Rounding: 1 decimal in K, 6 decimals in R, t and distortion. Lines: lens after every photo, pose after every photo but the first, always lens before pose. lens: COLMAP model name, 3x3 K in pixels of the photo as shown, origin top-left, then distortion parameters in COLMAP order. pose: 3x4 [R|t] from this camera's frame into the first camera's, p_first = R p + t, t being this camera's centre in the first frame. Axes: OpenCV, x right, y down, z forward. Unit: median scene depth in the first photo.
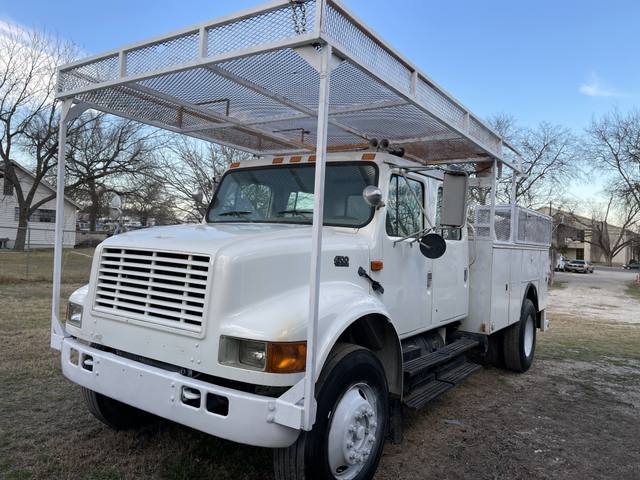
lens RADIAL K [[484.9, 0, 322.5], [0, 484.9, 240.0], [0, 0, 1]] dist [0.037382, -0.026632]
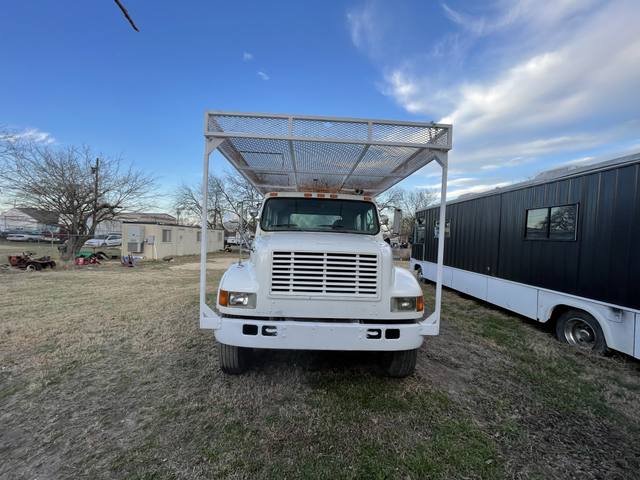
lens RADIAL K [[255.9, 0, 317.9], [0, 255.9, 243.4], [0, 0, 1]] dist [-0.003751, -0.000396]
pose [[0.797162, -0.027864, 0.603121, -0.962264], [0.000423, 0.998960, 0.045593, -0.050324], [-0.603765, -0.036090, 0.796345, 0.382574]]
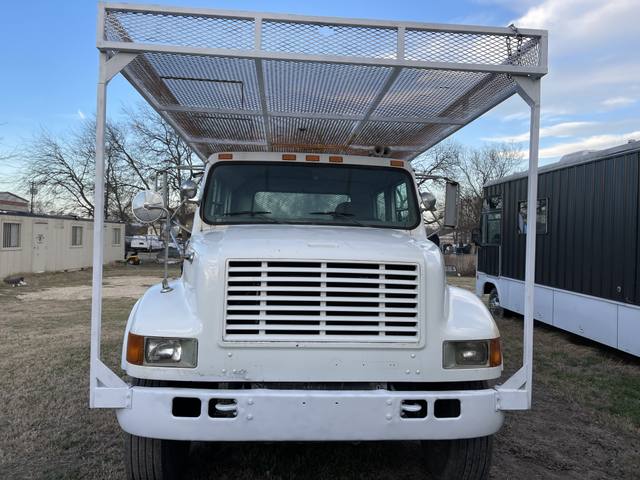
lens RADIAL K [[484.9, 0, 320.5], [0, 484.9, 237.3], [0, 0, 1]] dist [0.037382, -0.026632]
pose [[0.771669, -0.024990, 0.635533, -1.002012], [0.010370, 0.999589, 0.026714, -0.050114], [-0.635940, -0.014024, 0.771611, 0.359902]]
